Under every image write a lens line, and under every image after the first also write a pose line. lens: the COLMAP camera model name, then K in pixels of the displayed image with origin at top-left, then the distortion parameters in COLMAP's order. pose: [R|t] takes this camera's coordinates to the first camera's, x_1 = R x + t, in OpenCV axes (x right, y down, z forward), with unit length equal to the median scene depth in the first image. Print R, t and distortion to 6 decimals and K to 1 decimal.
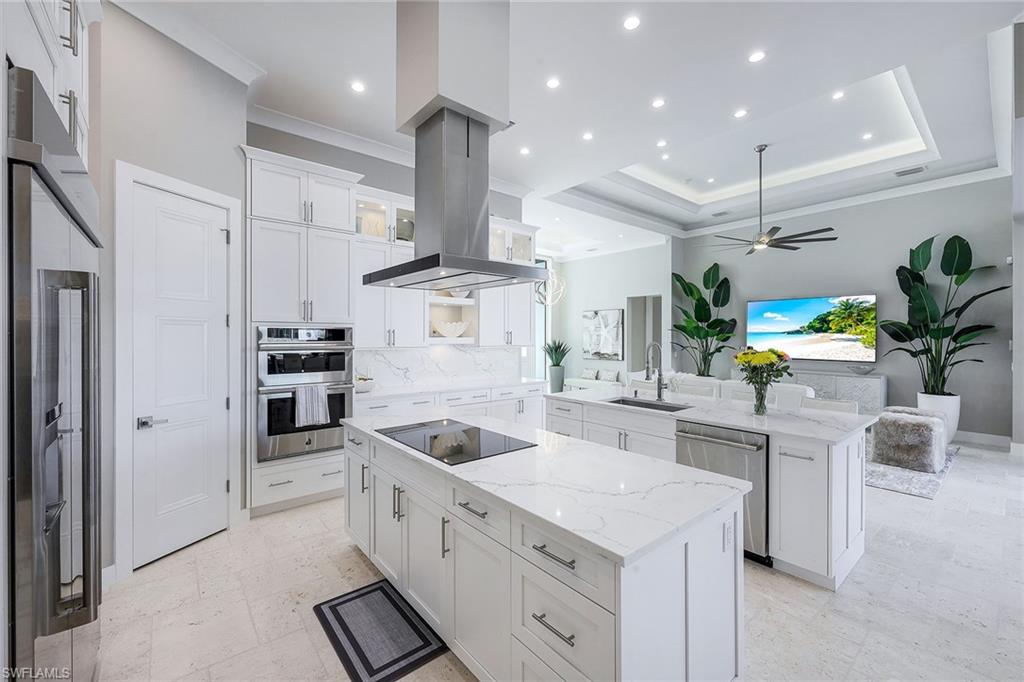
lens RADIAL K [[412.1, 0, 510.2], [0, 412.1, 337.9], [0, 0, 1]] dist [-0.001404, -0.000188]
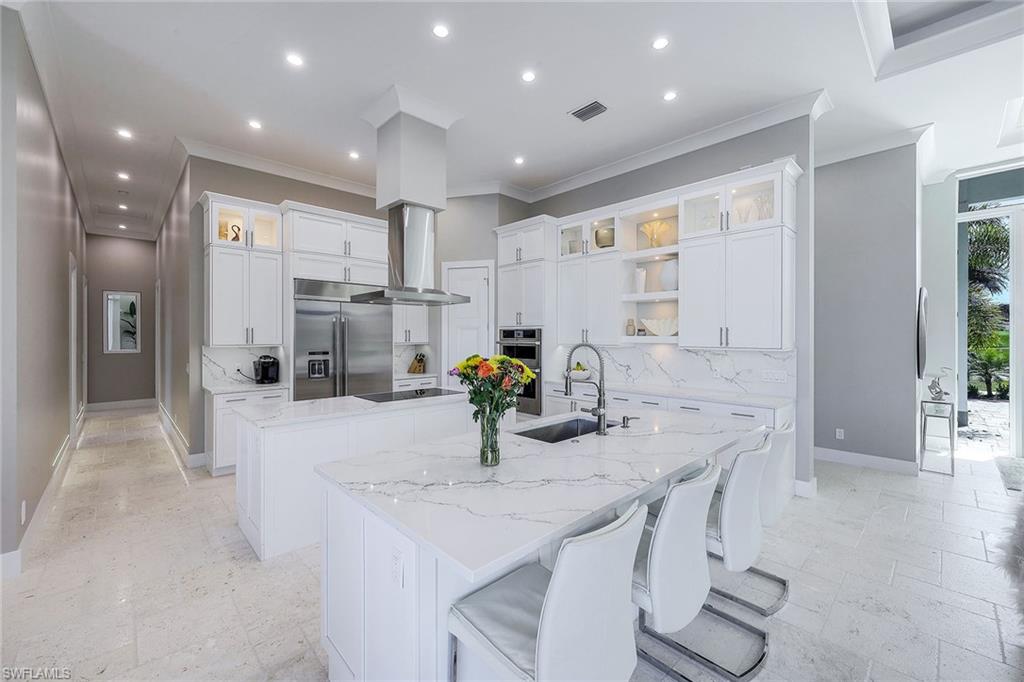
lens RADIAL K [[412.1, 0, 510.2], [0, 412.1, 337.9], [0, 0, 1]] dist [-0.001404, -0.000188]
pose [[0.067268, 0.004418, -0.997725, 0.641459], [-0.002931, 0.999987, 0.004230, -0.000055], [0.997731, 0.002640, 0.067280, 0.529205]]
